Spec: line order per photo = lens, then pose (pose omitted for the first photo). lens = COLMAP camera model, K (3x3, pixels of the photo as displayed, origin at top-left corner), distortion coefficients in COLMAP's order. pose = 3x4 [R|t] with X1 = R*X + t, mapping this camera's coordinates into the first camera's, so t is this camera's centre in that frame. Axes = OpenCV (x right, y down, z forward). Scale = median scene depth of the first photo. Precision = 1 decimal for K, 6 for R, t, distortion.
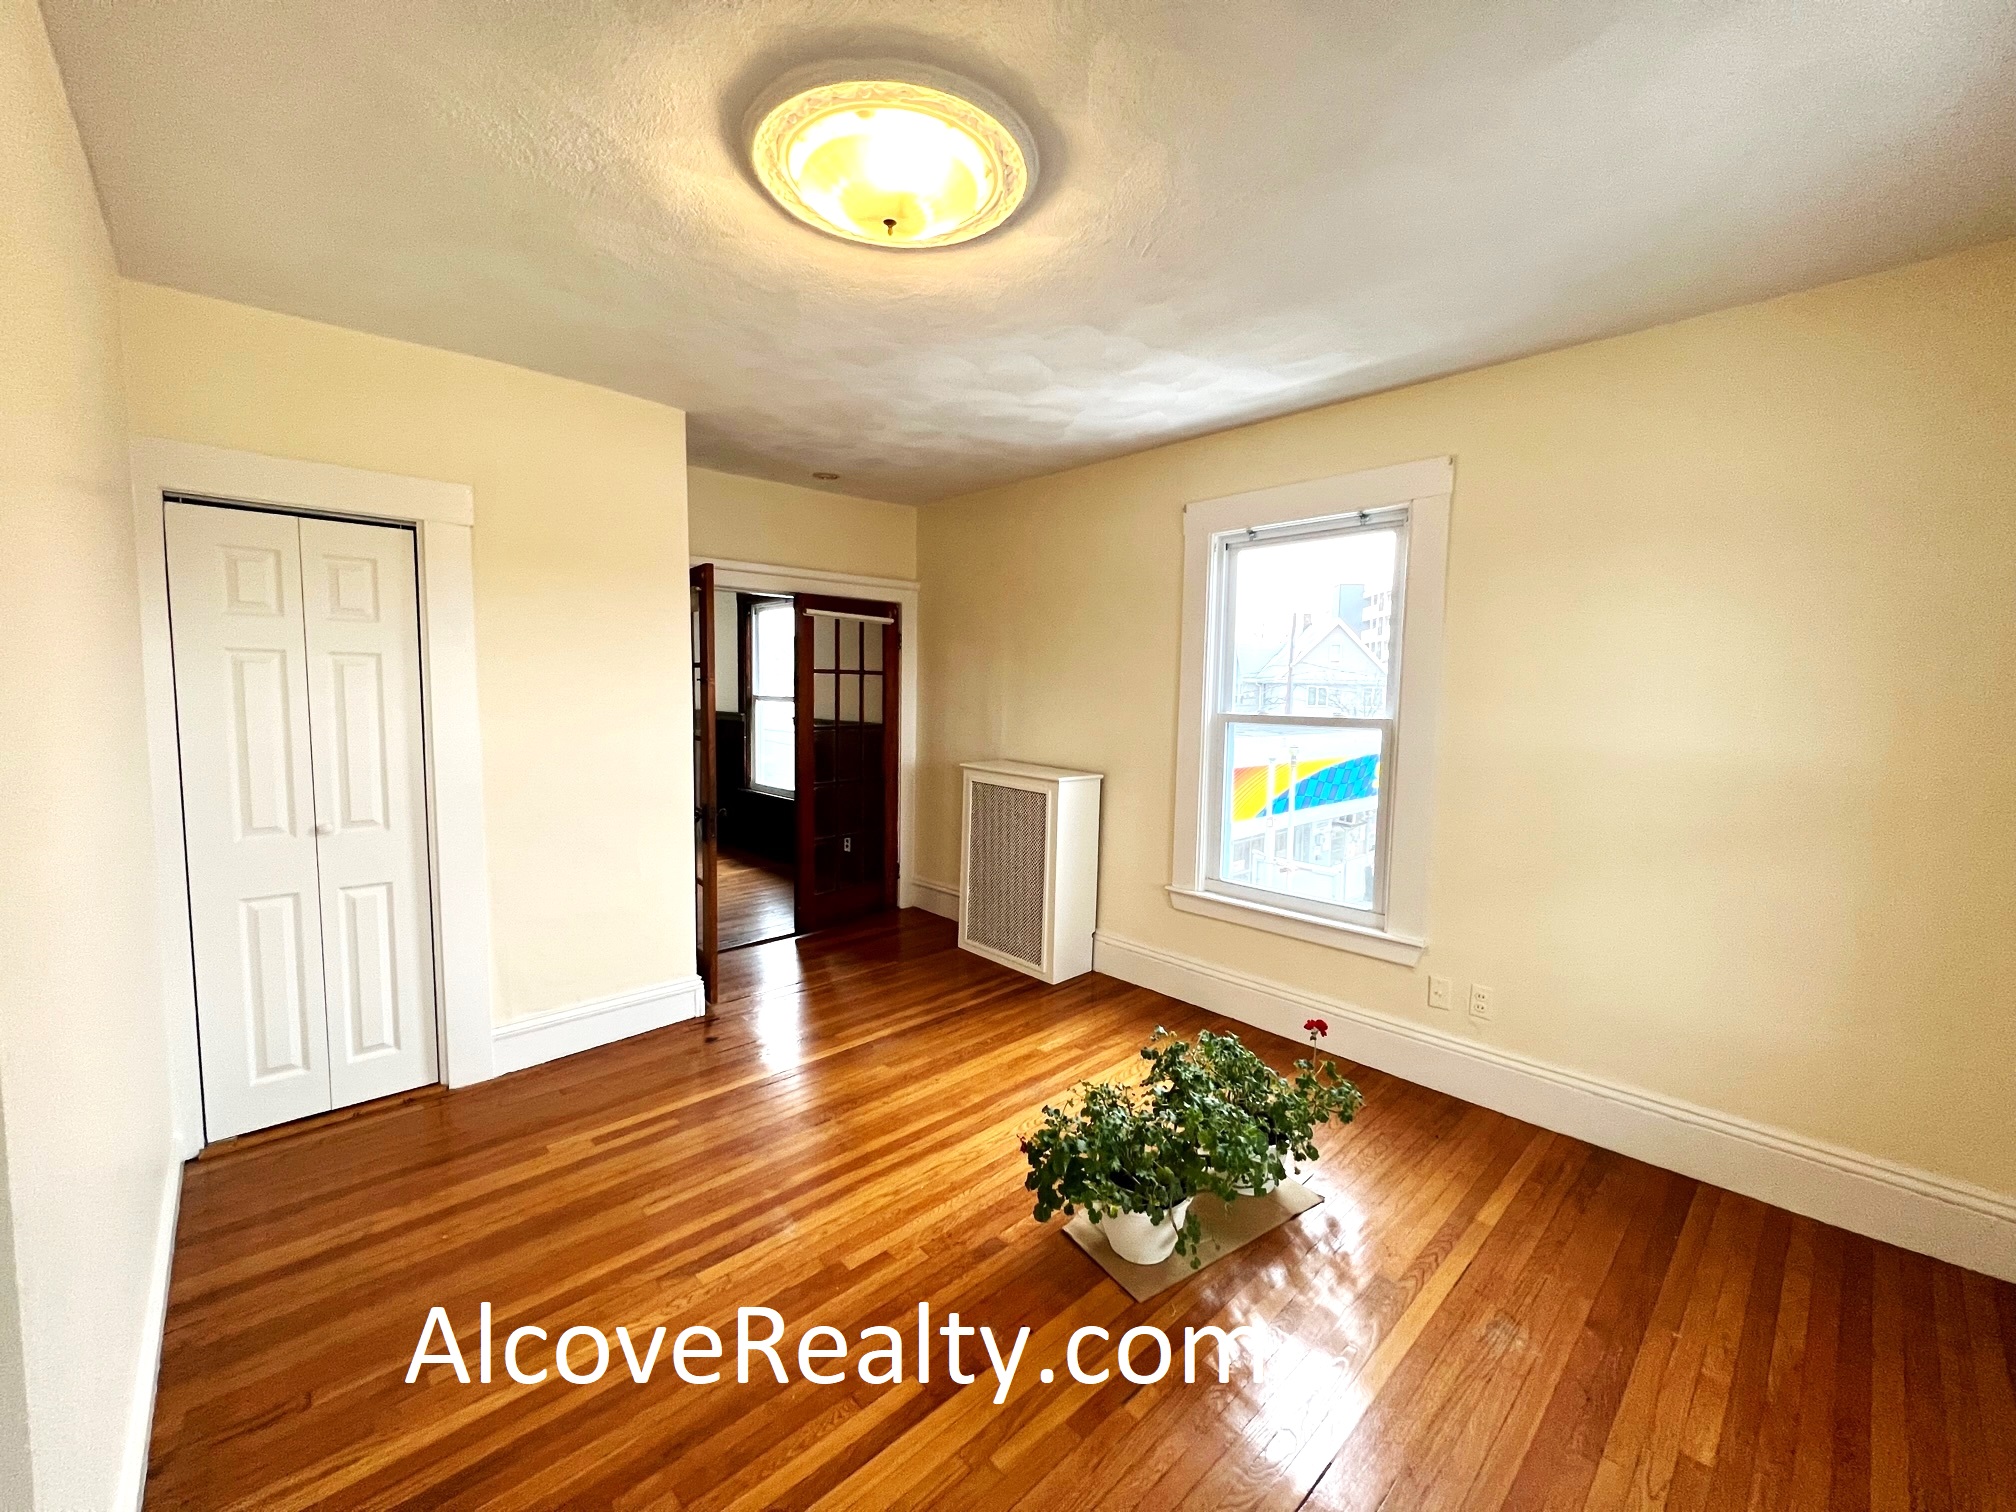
lens RADIAL K [[808.2, 0, 1008.1], [0, 808.2, 758.5], [0, 0, 1]] dist [0.000851, -0.000238]
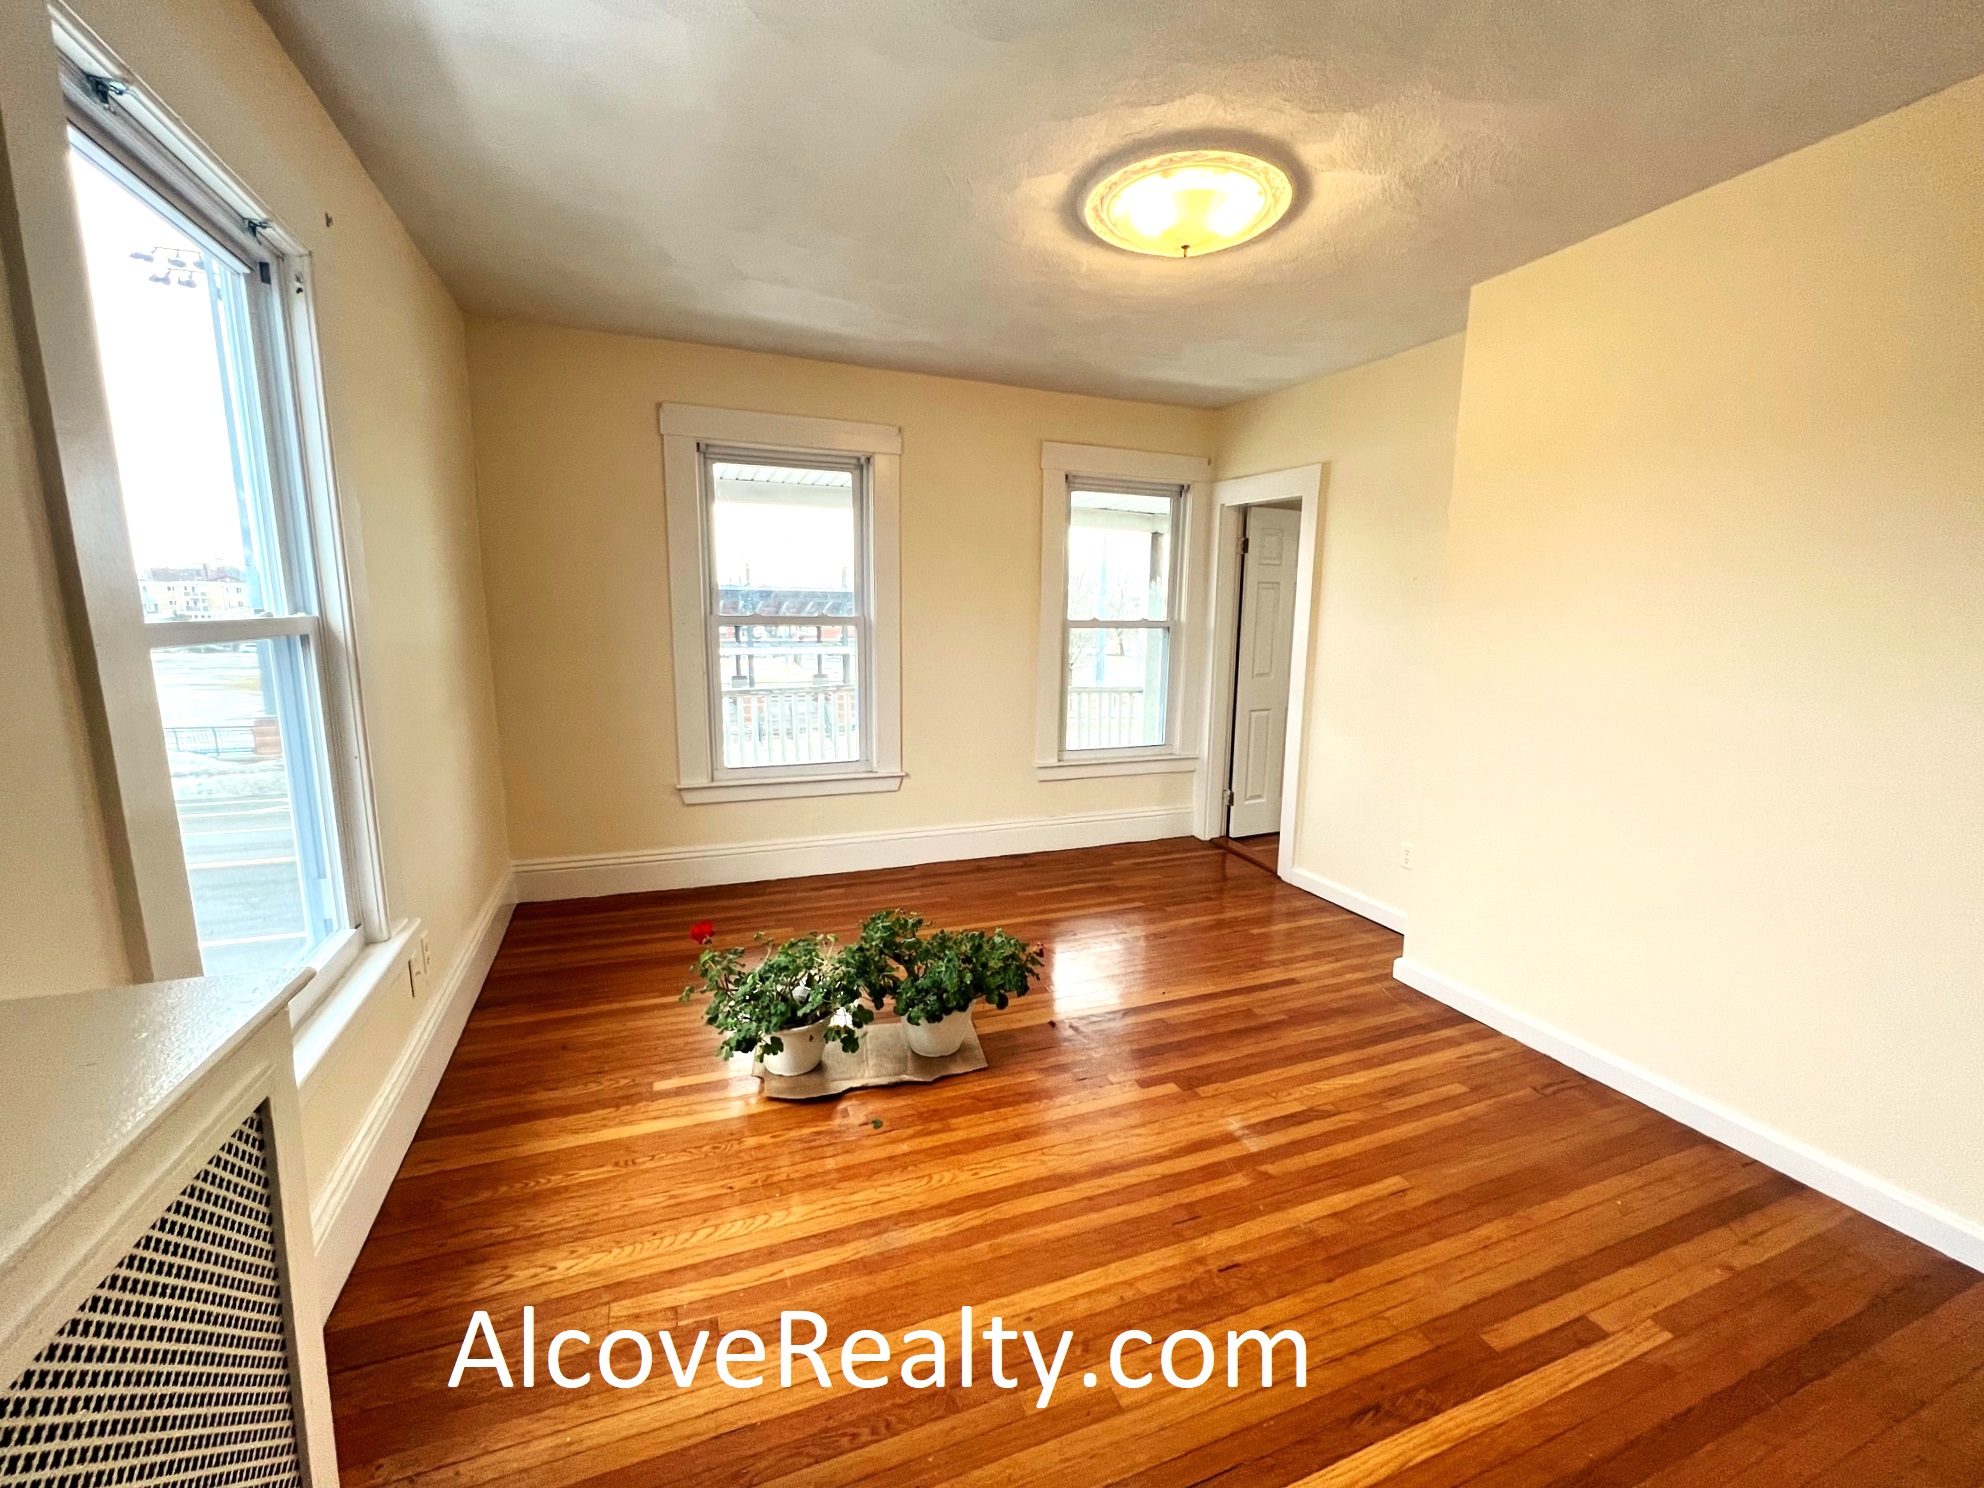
lens RADIAL K [[795.3, 0, 984.6], [0, 795.3, 730.9], [0, 0, 1]] dist [0.000851, -0.000238]
pose [[-0.926428, -0.086537, 0.366390, -0.294688], [0.005617, 0.969937, 0.243291, -0.149874], [-0.376429, 0.227449, -0.898091, 1.864407]]
